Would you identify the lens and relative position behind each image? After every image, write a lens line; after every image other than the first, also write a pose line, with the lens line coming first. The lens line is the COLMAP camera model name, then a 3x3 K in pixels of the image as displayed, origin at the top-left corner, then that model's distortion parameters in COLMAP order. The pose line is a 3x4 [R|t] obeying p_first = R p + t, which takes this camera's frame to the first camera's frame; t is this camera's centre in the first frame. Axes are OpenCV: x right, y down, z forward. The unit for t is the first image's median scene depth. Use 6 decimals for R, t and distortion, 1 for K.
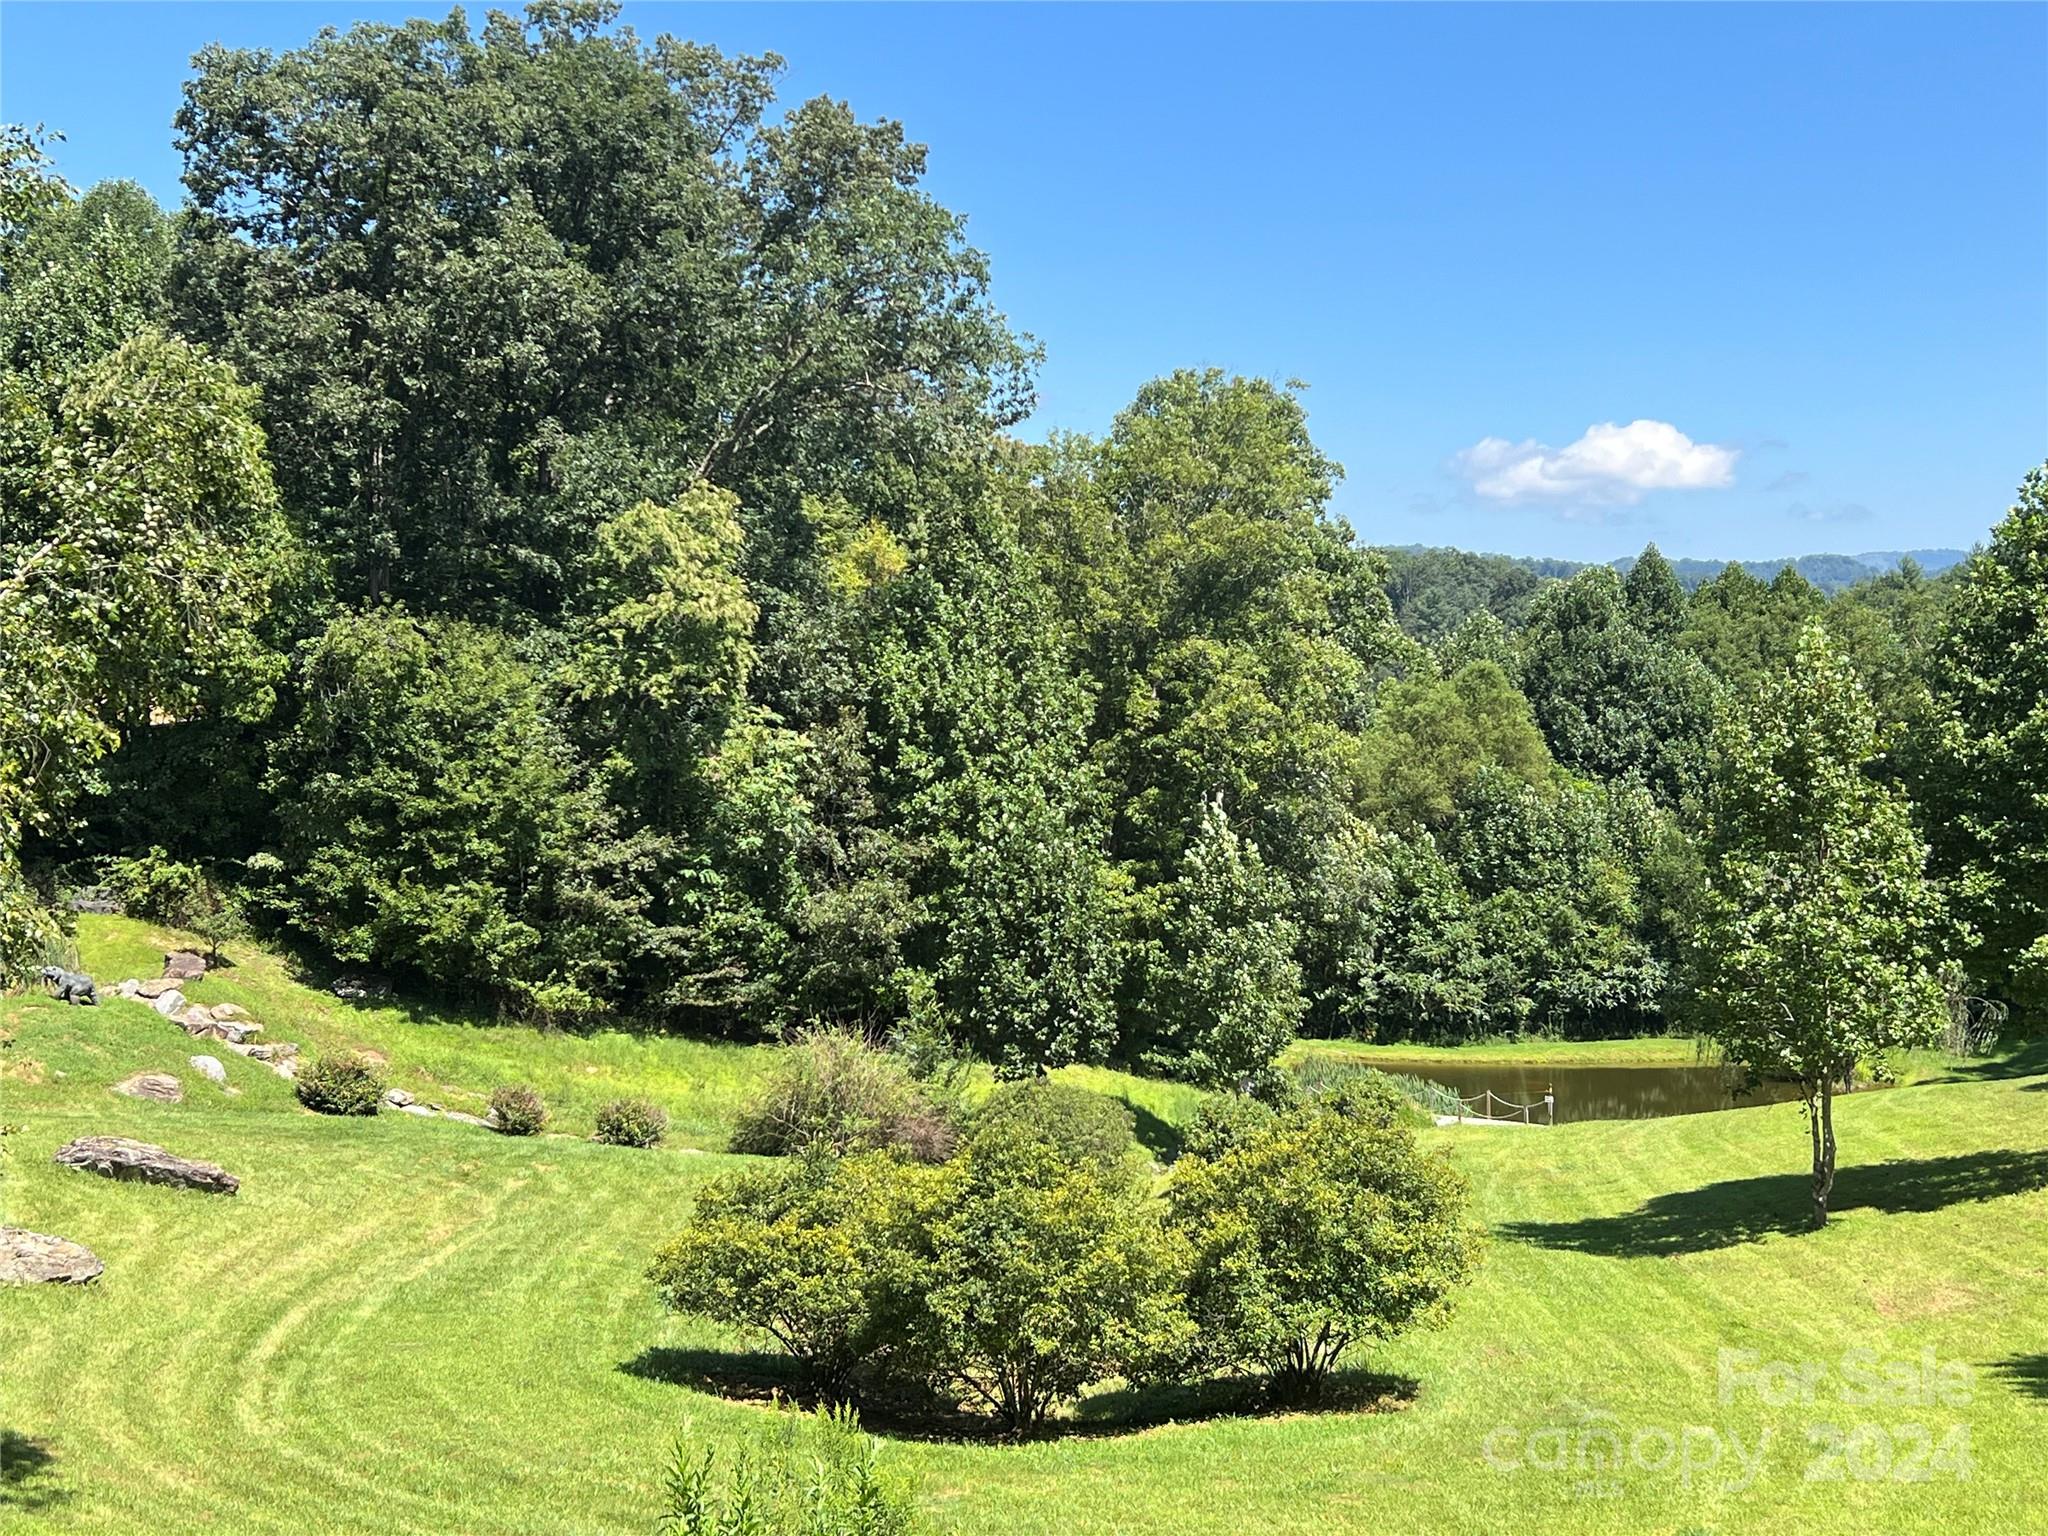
lens RADIAL K [[2594.8, 0, 1024.0], [0, 2594.8, 768.0], [0, 0, 1]] dist [0.059419, -0.028055]
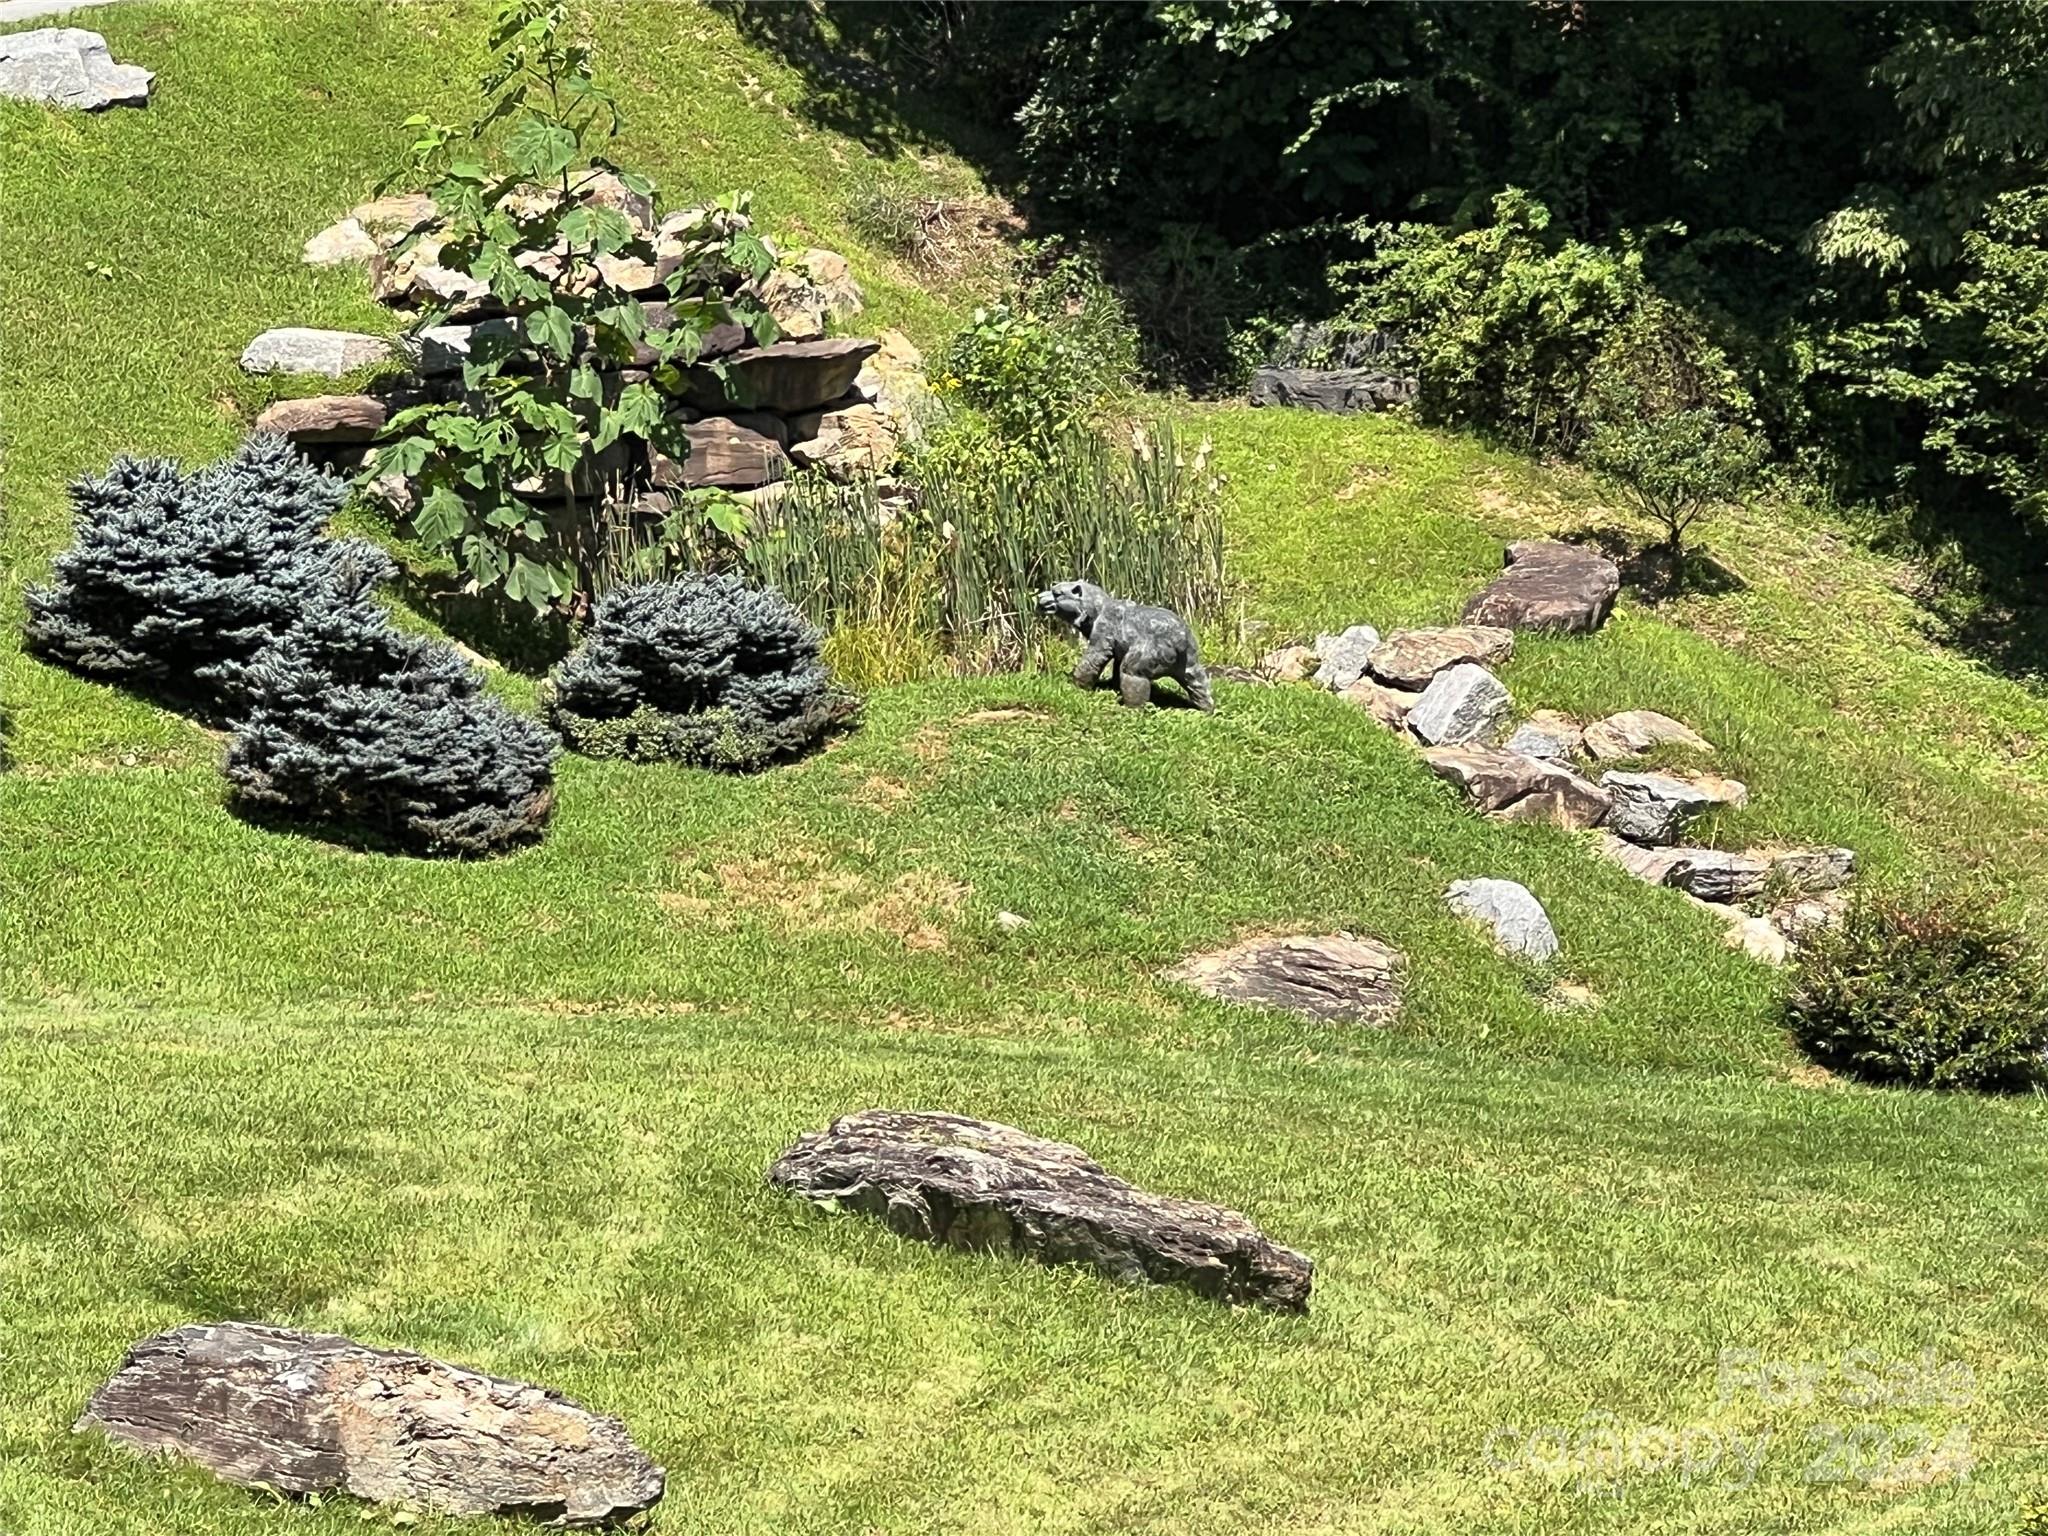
lens RADIAL K [[9748.7, 0, 1024.0], [0, 9748.7, 768.0], [0, 0, 1]] dist [-0.349265, -2.418855]
pose [[0.898946, 0.020408, -0.437584, 0.116320], [0.020332, 0.995894, 0.088215, -0.003956], [0.437587, -0.088198, 0.894840, -0.038584]]
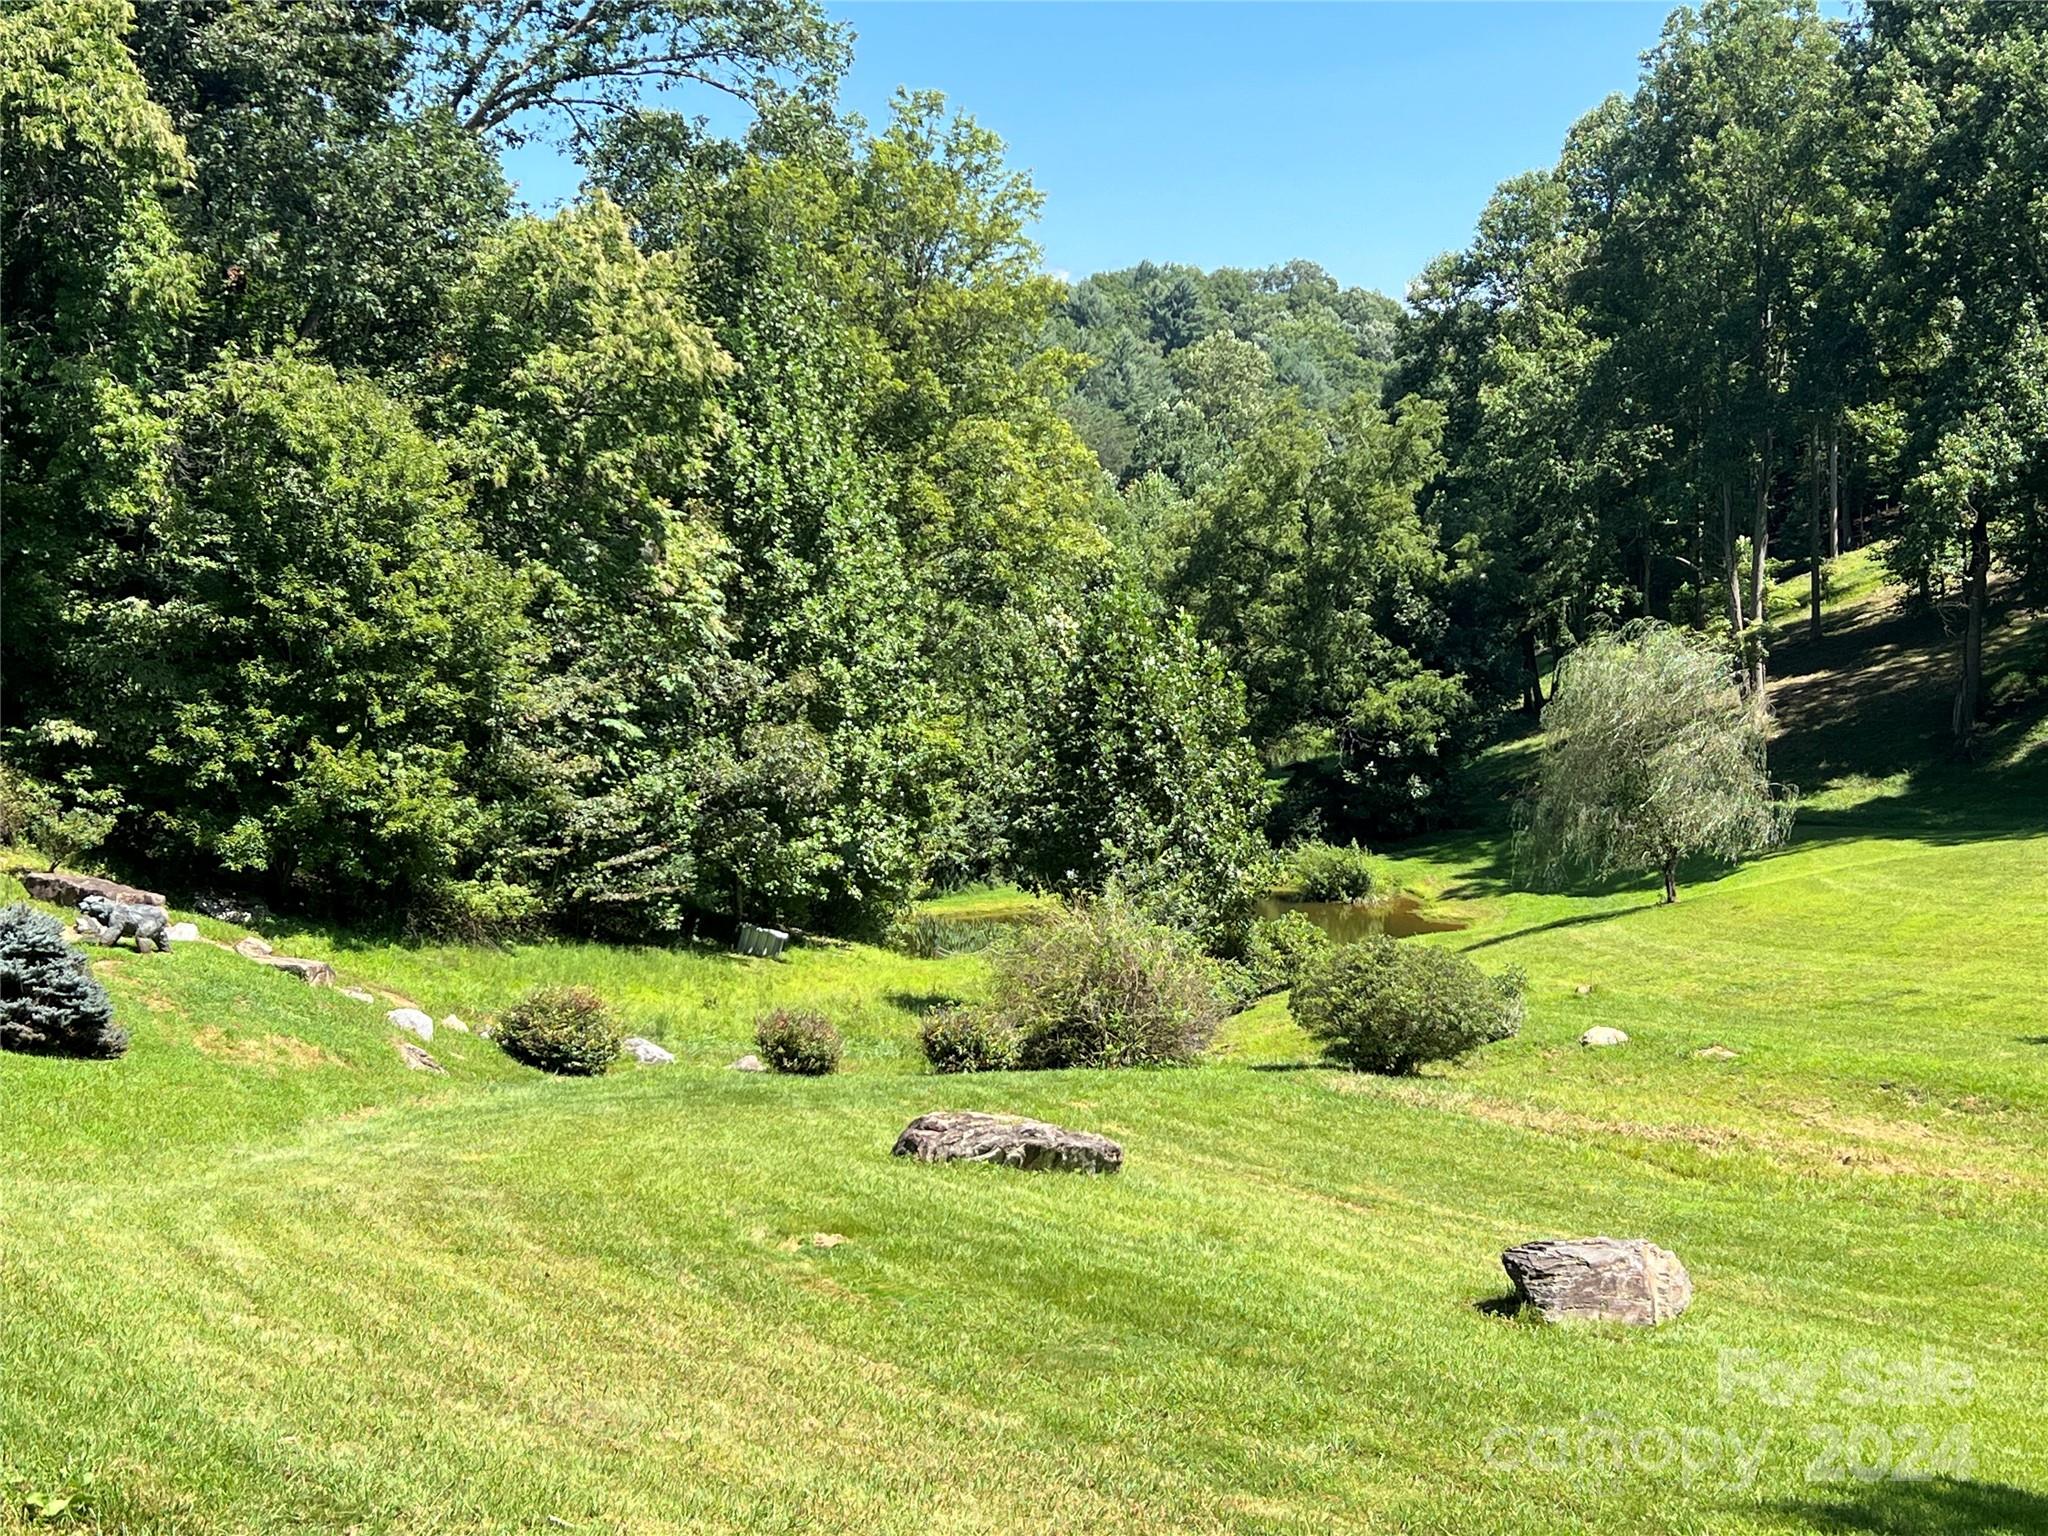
lens RADIAL K [[2750.8, 0, 1024.0], [0, 2750.8, 768.0], [0, 0, 1]] dist [-0.004977, -0.002817]
pose [[0.846072, -0.058174, 0.529886, -0.467525], [0.031951, 0.997774, 0.058526, 0.012009], [-0.532111, -0.032587, 0.846047, 0.284598]]
